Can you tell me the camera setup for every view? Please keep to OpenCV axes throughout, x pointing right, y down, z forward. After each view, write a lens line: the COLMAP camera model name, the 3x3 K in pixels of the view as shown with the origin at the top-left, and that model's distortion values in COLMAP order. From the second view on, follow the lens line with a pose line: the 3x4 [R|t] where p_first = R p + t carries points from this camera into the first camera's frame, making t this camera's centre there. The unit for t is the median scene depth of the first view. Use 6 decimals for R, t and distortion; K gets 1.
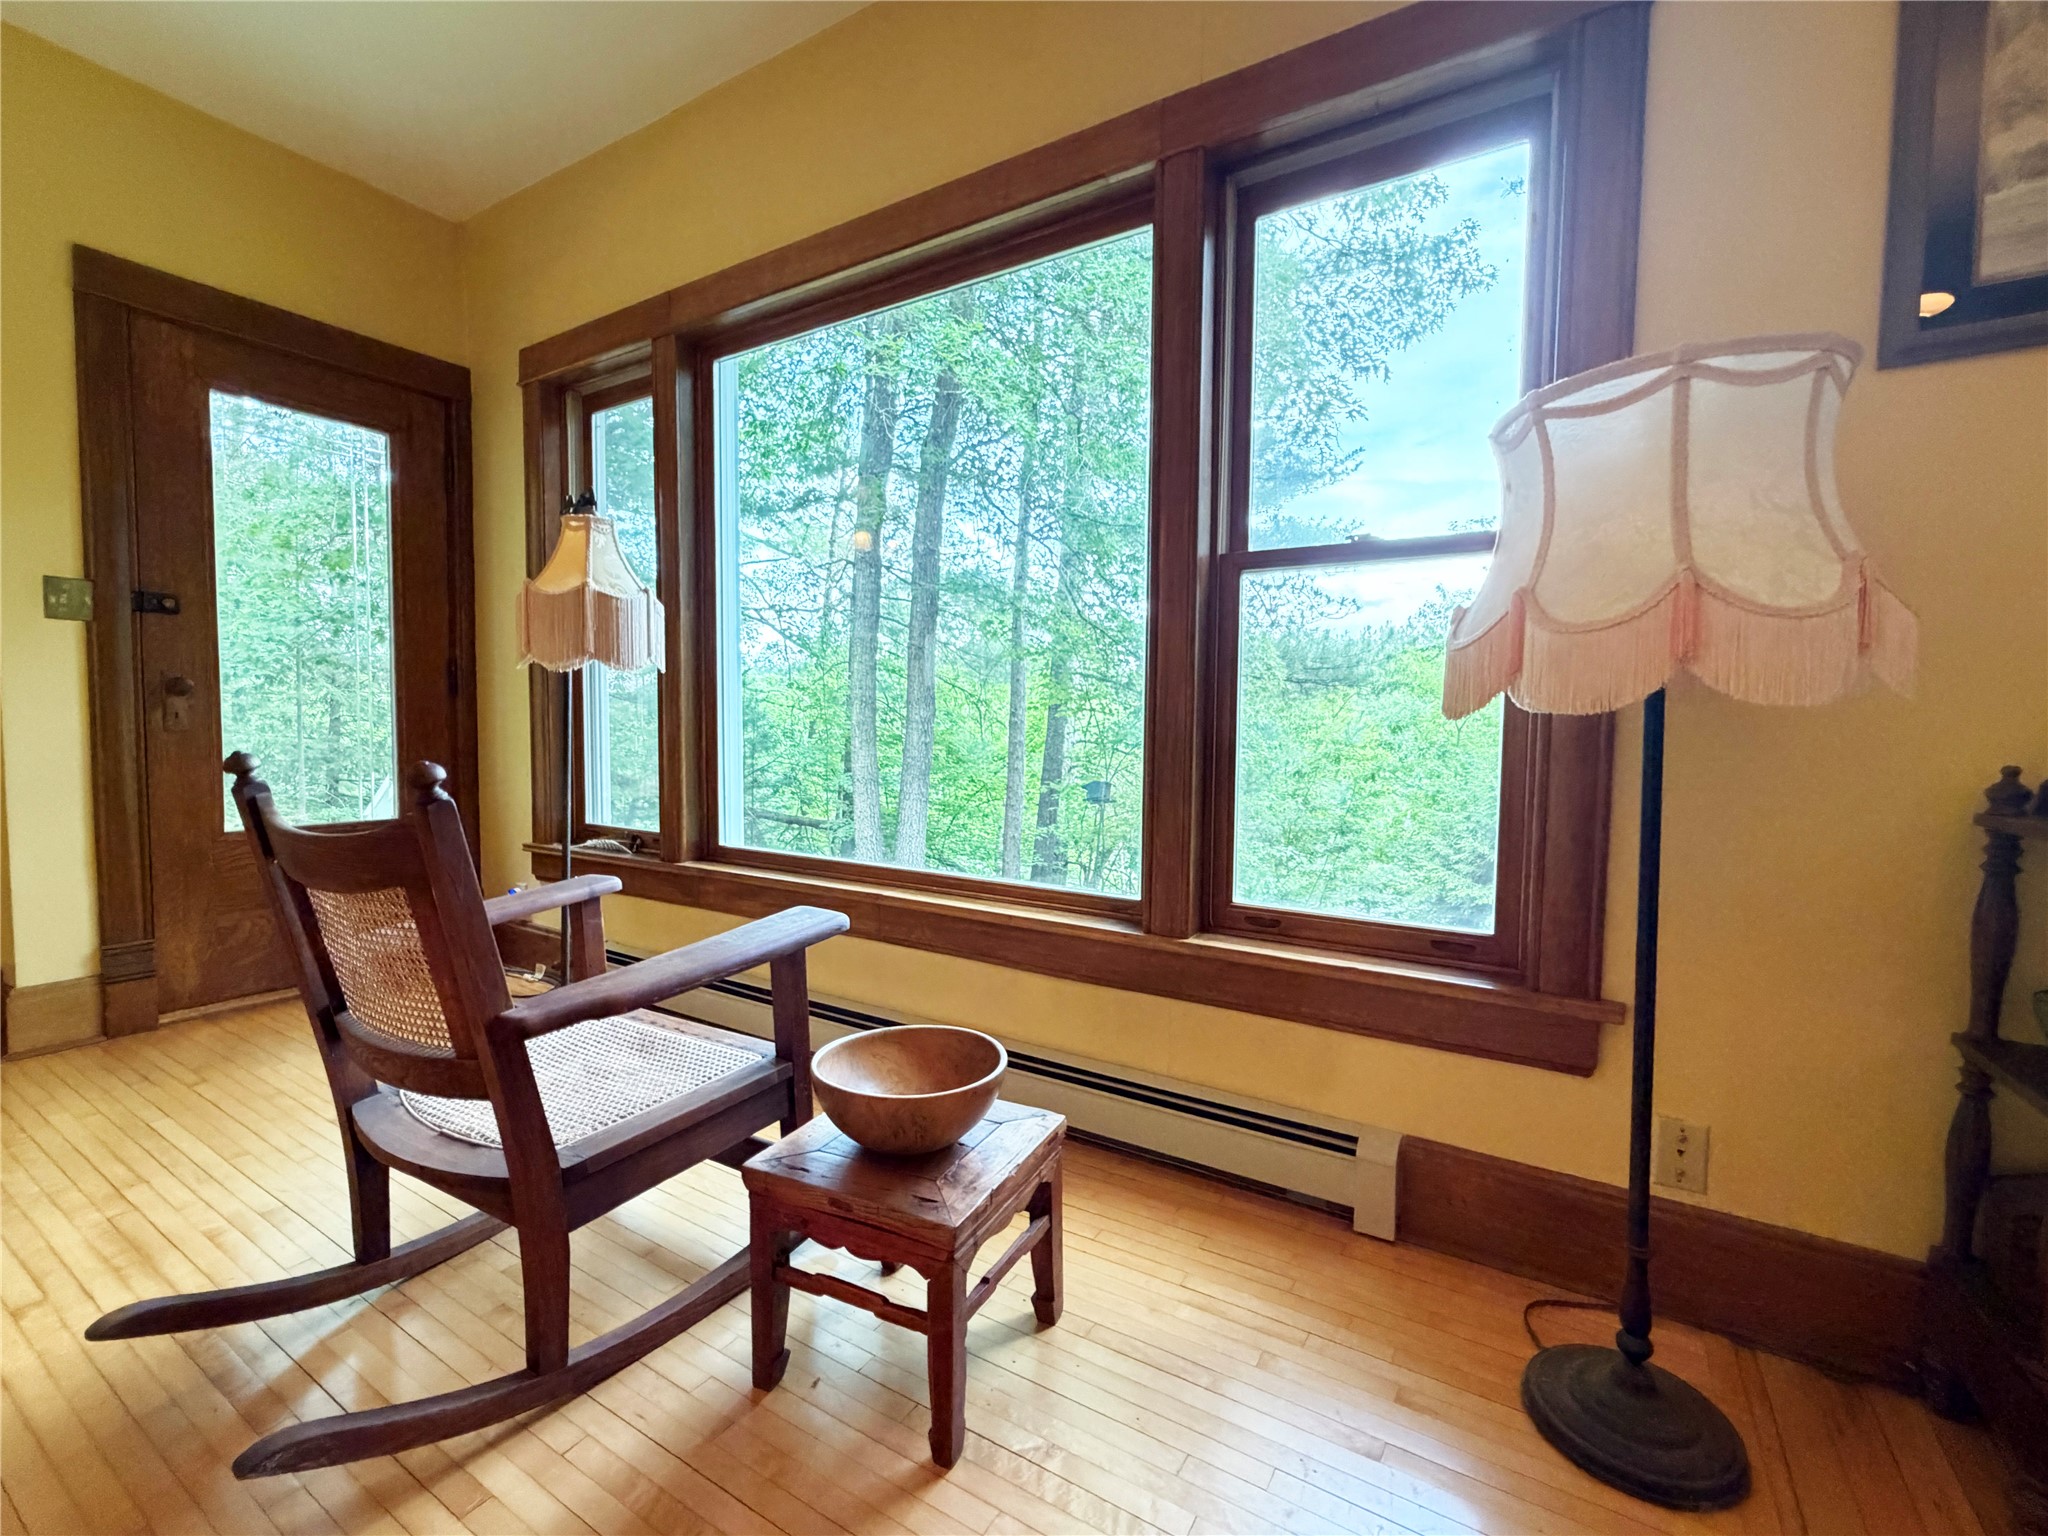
lens RADIAL K [[887.5, 0, 1018.0], [0, 887.5, 773.9], [0, 0, 1]] dist [-0.000673, 0.000413]
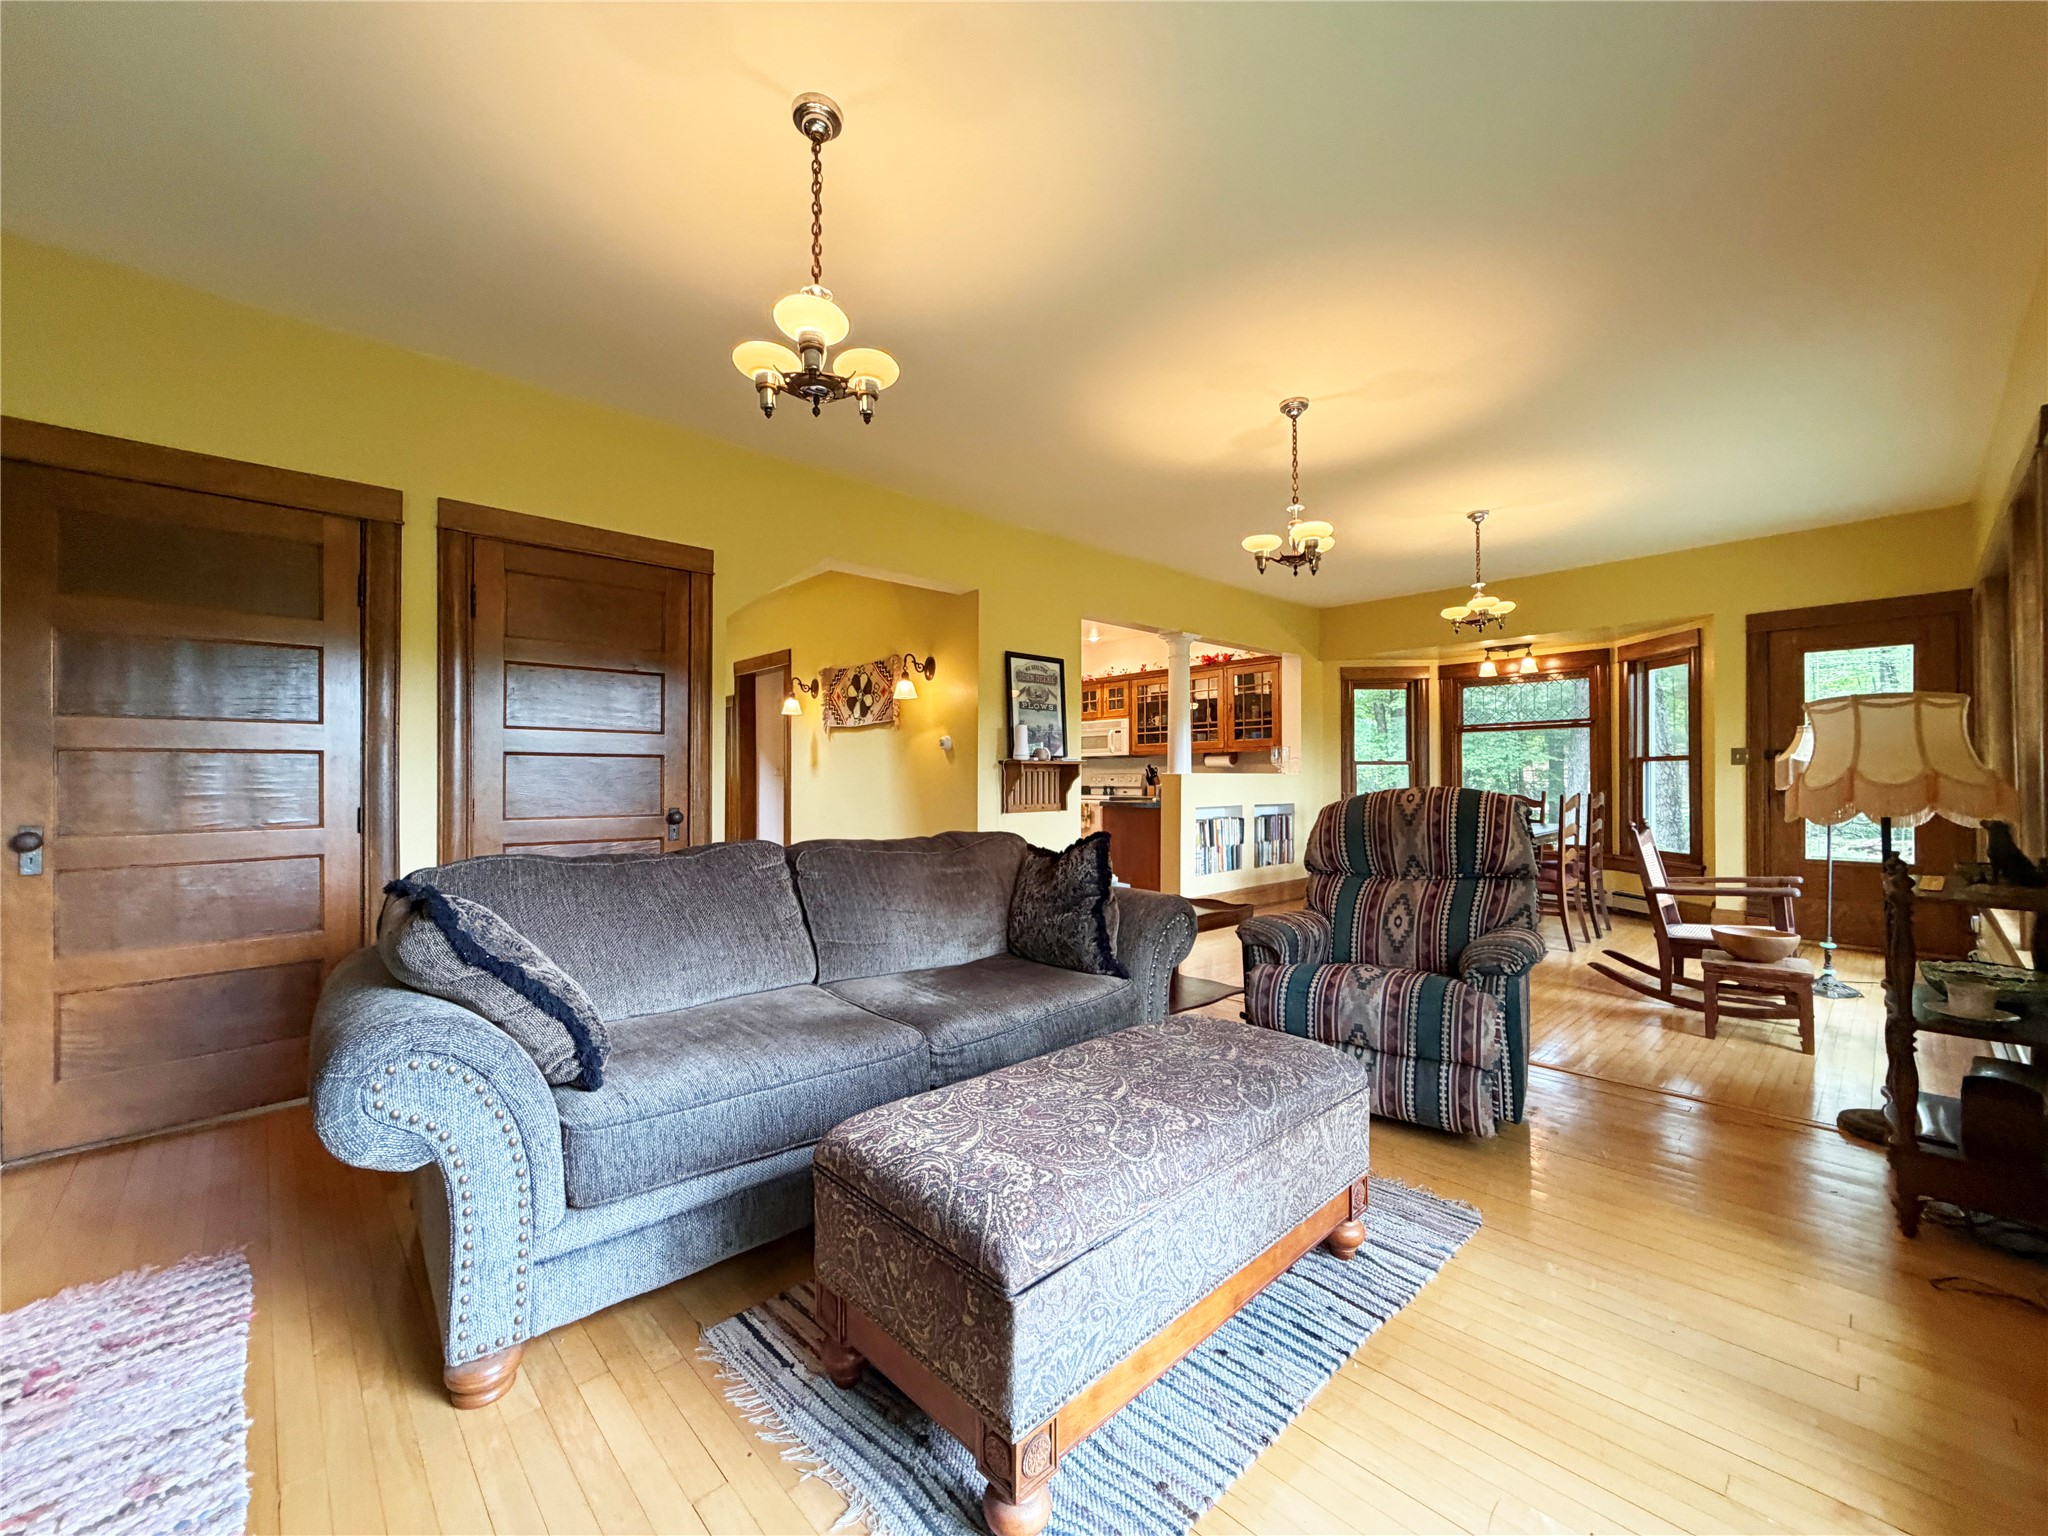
lens RADIAL K [[811.7, 0, 1017.3], [0, 811.7, 771.0], [0, 0, 1]] dist [-0.001176, 0.000676]
pose [[-0.256996, -0.017072, -0.966262, 1.537692], [-0.053191, 0.998578, -0.003496, -0.038240], [0.964948, 0.050498, -0.257538, -0.342373]]
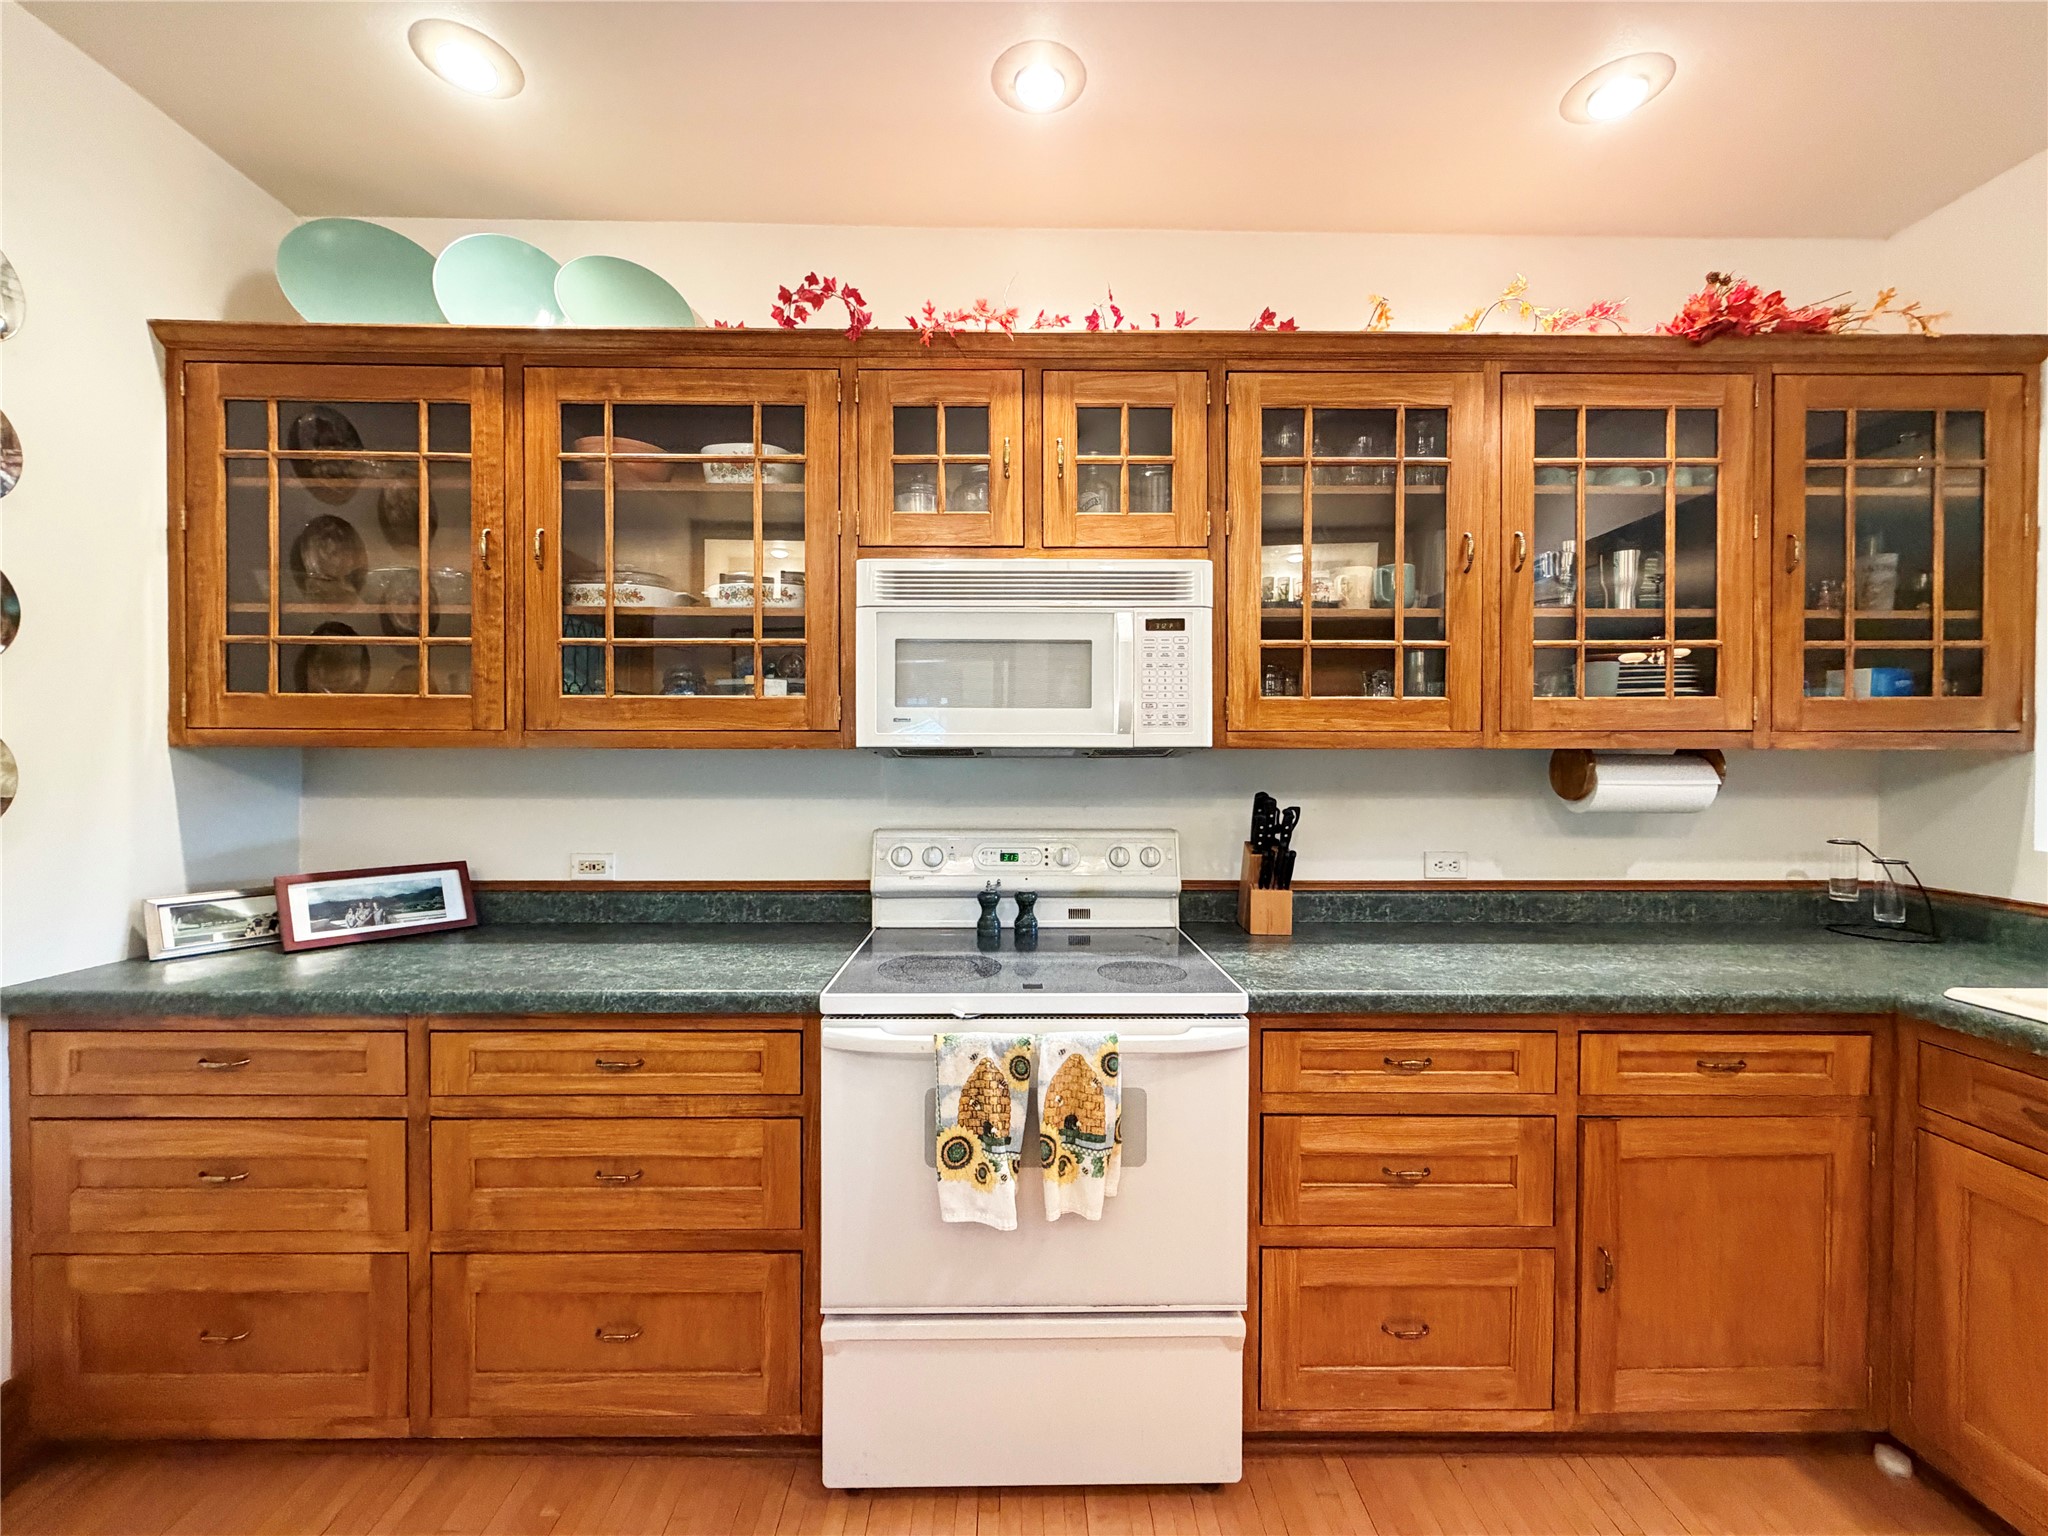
lens RADIAL K [[811.7, 0, 1014.0], [0, 811.7, 768.8], [0, 0, 1]] dist [-0.001176, 0.000676]
pose [[0.542338, 0.004445, -0.840148, -1.452328], [-0.047596, 0.998543, -0.025441, -0.099402], [0.838811, 0.053785, 0.541759, -1.297879]]
